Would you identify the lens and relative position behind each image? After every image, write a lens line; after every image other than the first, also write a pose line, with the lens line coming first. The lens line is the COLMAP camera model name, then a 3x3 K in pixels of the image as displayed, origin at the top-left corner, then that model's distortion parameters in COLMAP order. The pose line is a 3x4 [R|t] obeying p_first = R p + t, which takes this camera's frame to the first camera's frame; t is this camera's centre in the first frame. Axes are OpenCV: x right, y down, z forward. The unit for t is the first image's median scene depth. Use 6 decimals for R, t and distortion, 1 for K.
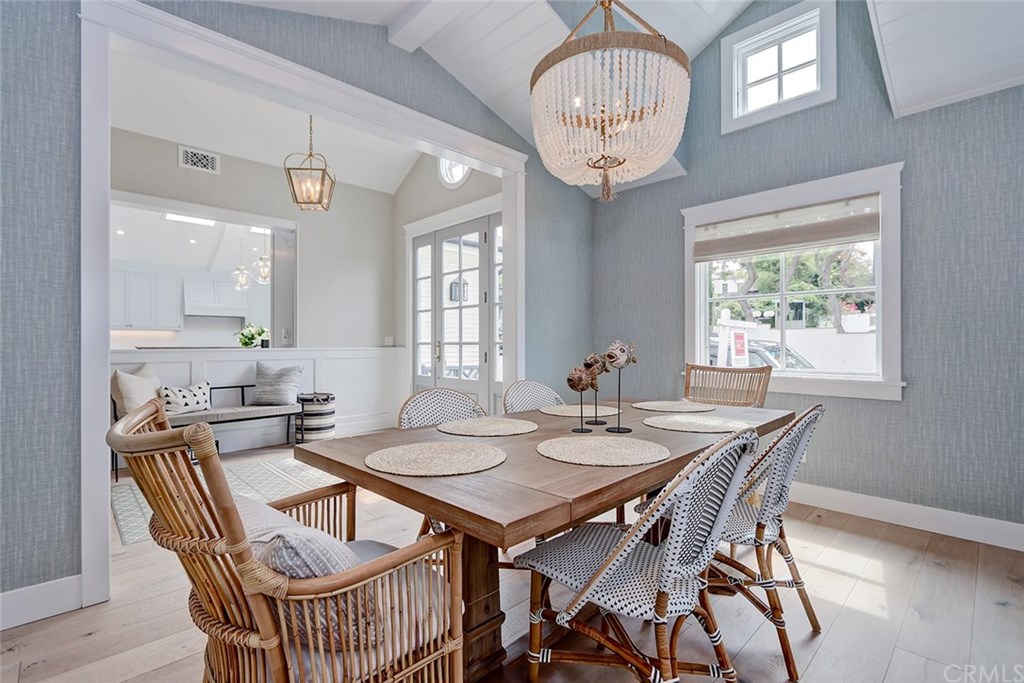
lens RADIAL K [[468.3, 0, 510.1], [0, 468.3, 339.8], [0, 0, 1]] dist [0.000234, -0.000053]
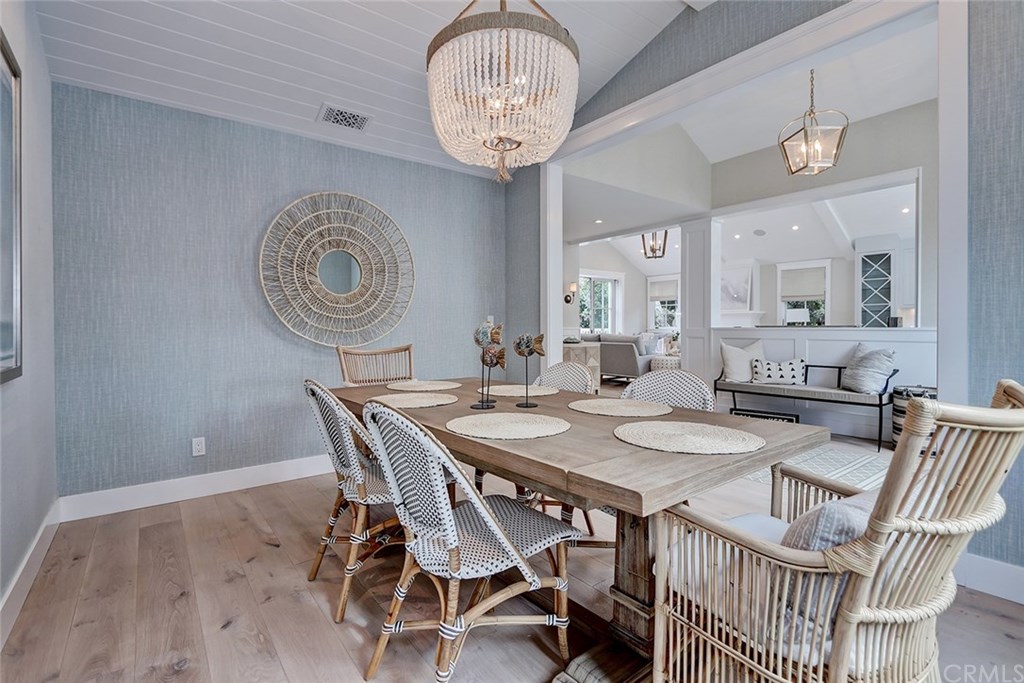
lens RADIAL K [[468.3, 0, 505.9], [0, 468.3, 335.9], [0, 0, 1]] dist [0.000234, -0.000053]
pose [[0.105855, -0.011585, 0.994314, -0.003681], [-0.009075, 0.999879, 0.012616, 0.295096], [-0.994340, -0.010359, 0.105737, -0.005722]]
